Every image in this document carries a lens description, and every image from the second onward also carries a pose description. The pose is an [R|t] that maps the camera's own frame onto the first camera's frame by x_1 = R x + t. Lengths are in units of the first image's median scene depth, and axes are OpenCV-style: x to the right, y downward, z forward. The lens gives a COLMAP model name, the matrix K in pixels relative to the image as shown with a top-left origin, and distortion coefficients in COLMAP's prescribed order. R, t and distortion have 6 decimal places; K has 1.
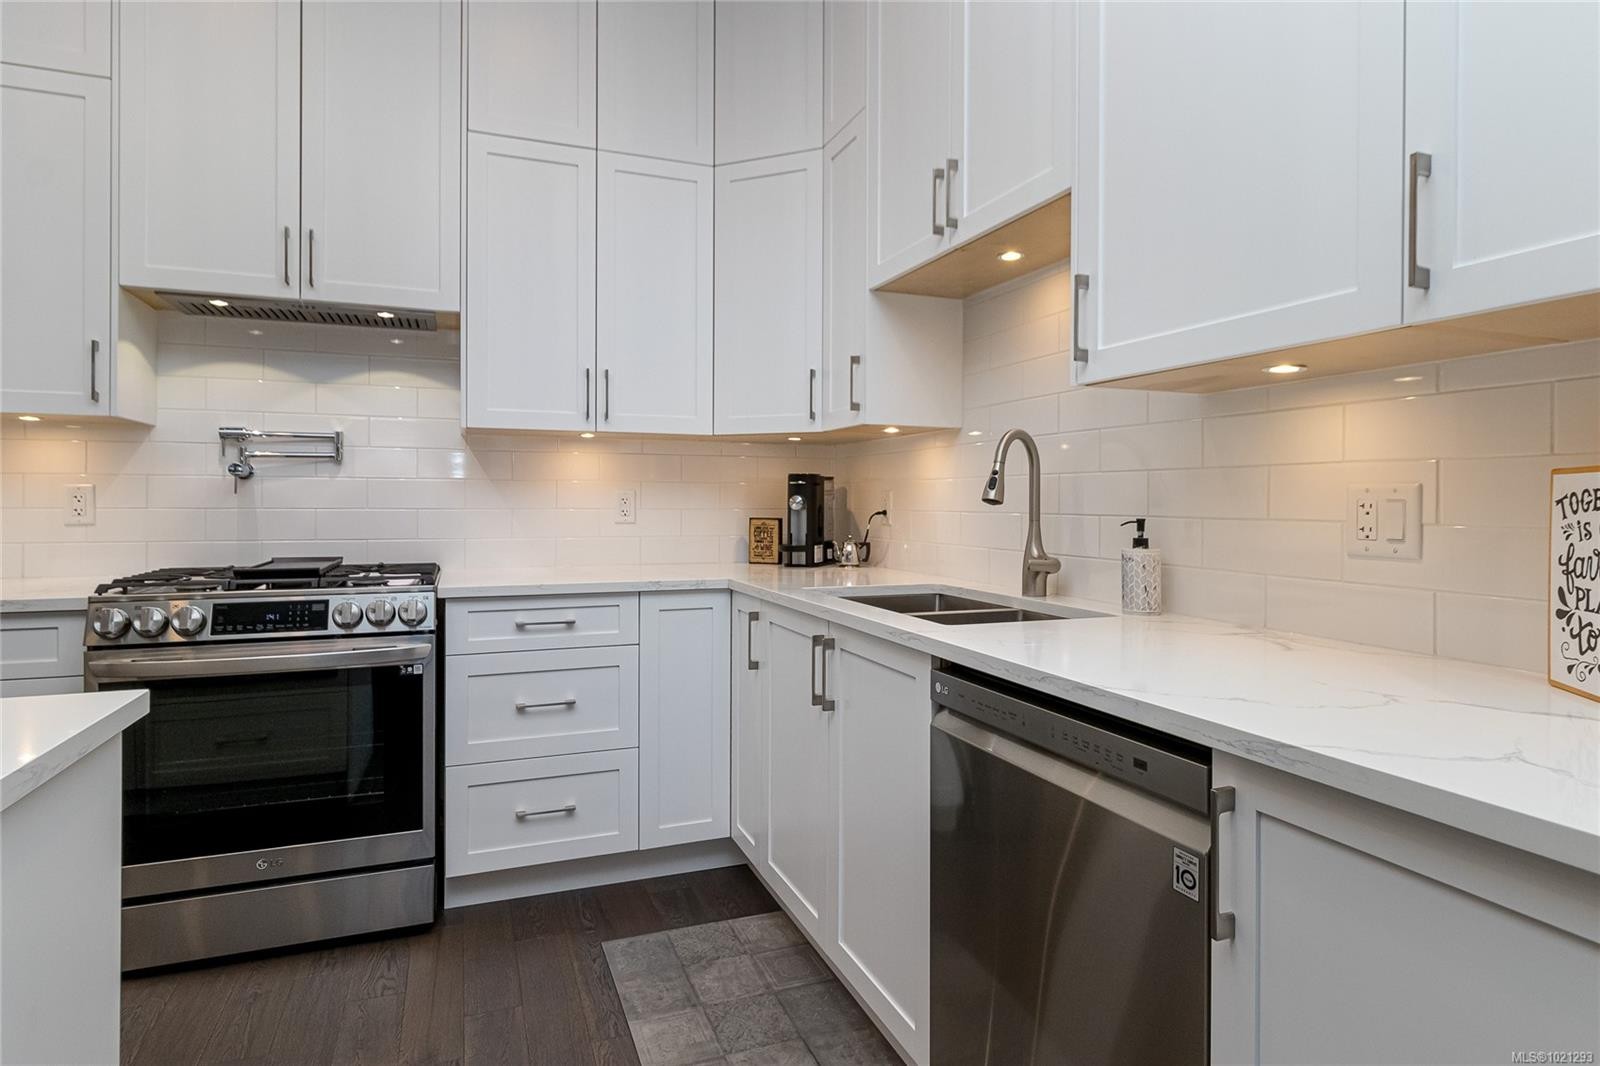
lens RADIAL K [[864.3, 0, 795.3], [0, 864.3, 501.7], [0, 0, 1]] dist [0.002107, 0.000114]
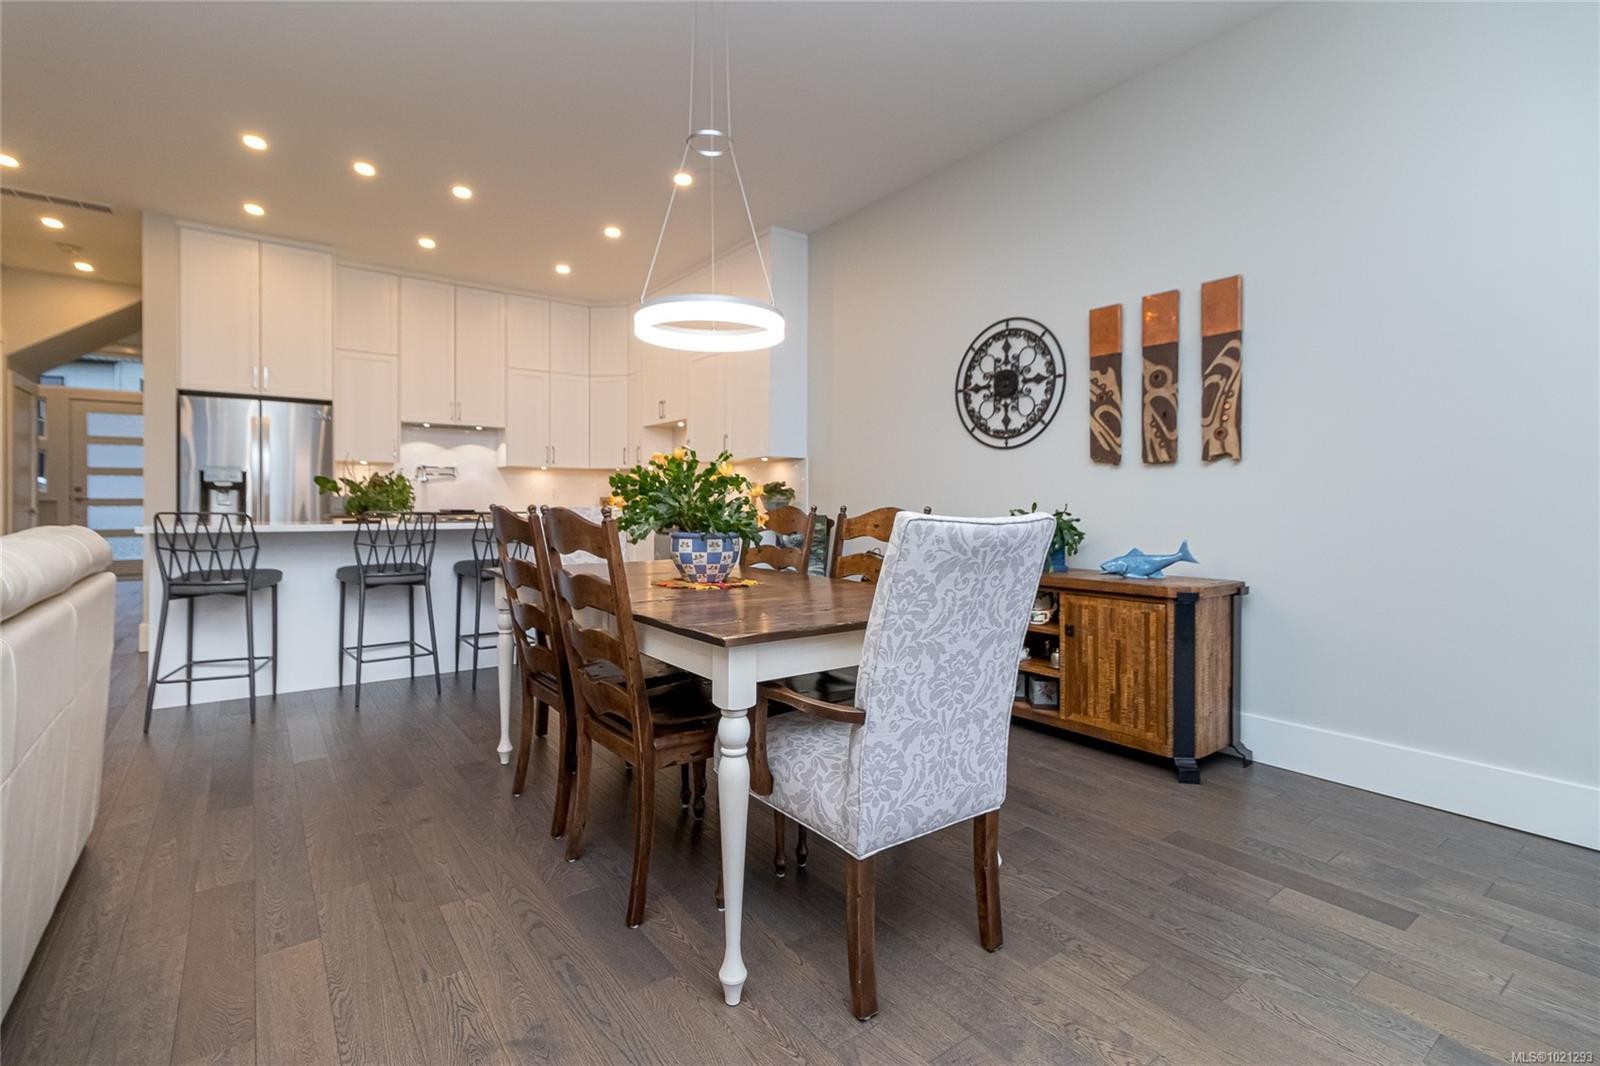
lens RADIAL K [[725.1, 0, 792.9], [0, 725.1, 500.1], [0, 0, 1]] dist [0.003318, 0.000341]
pose [[0.965299, -0.002116, 0.261138, -0.088076], [0.000751, 0.999986, 0.005329, 0.021906], [-0.261146, -0.004948, 0.965287, -1.896656]]
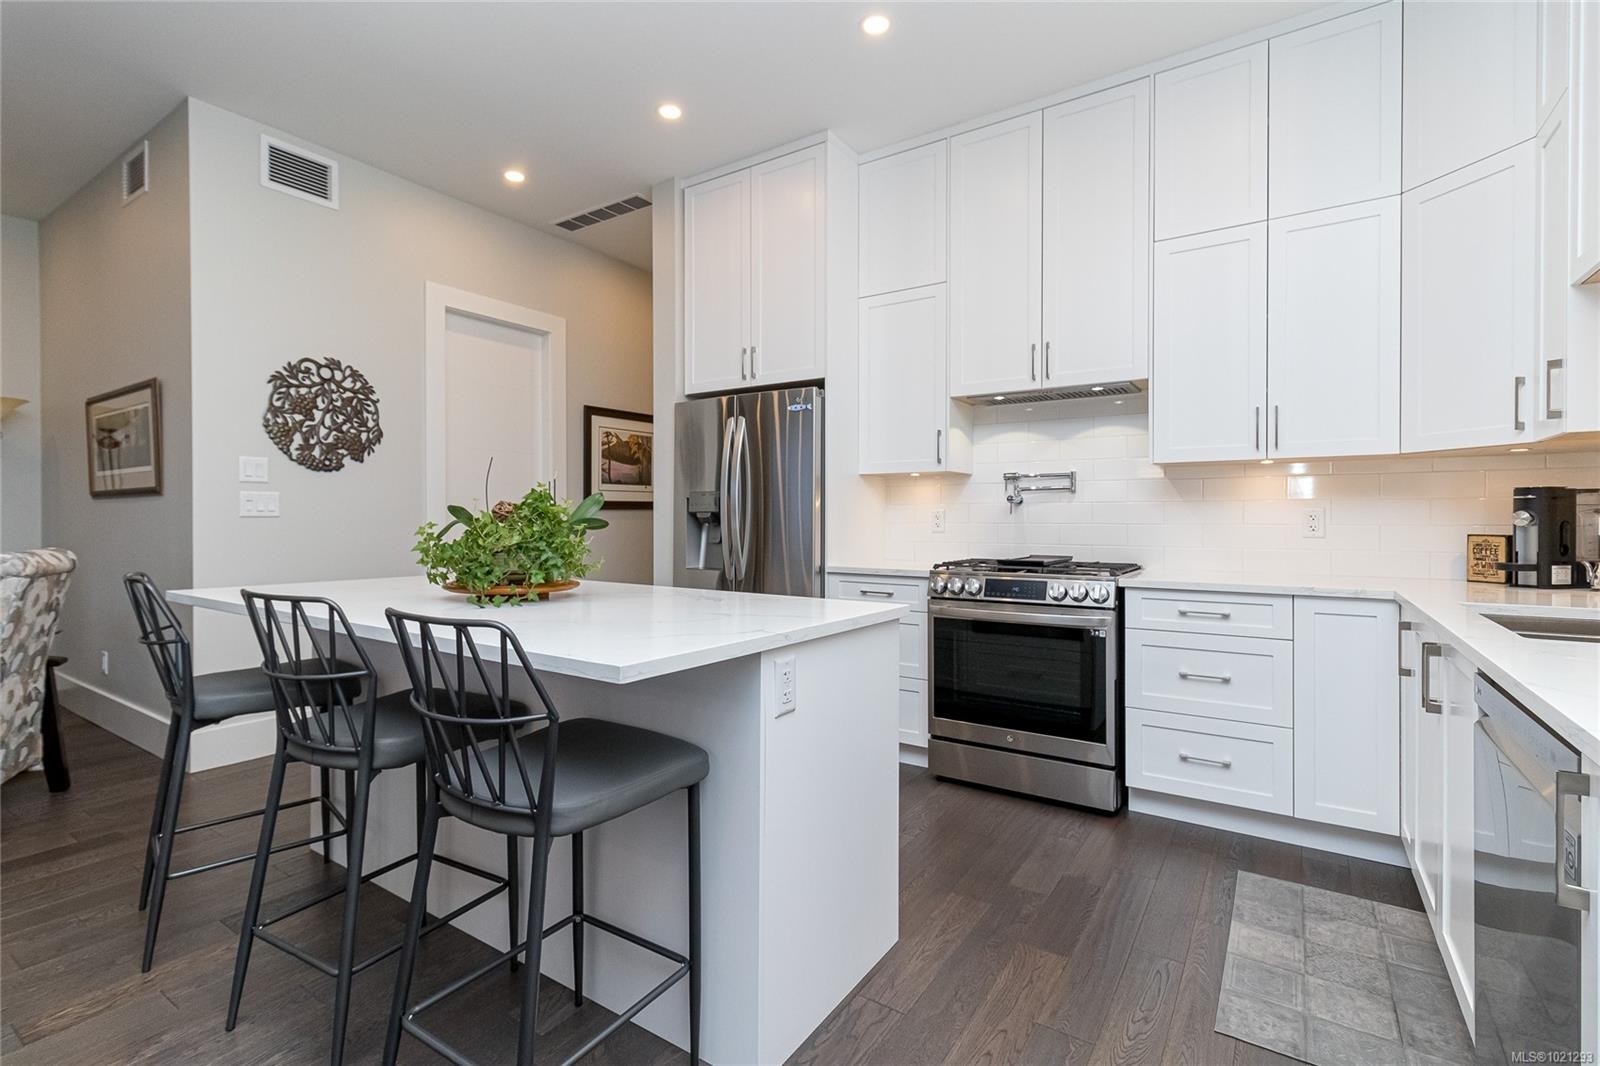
lens RADIAL K [[740.8, 0, 791.8], [0, 740.8, 510.1], [0, 0, 1]] dist [0.005065, 0.000601]
pose [[0.579451, -0.012679, -0.814909, 0.259278], [0.002998, 0.999905, -0.013426, 0.000984], [0.815002, 0.005336, 0.579434, -0.139889]]
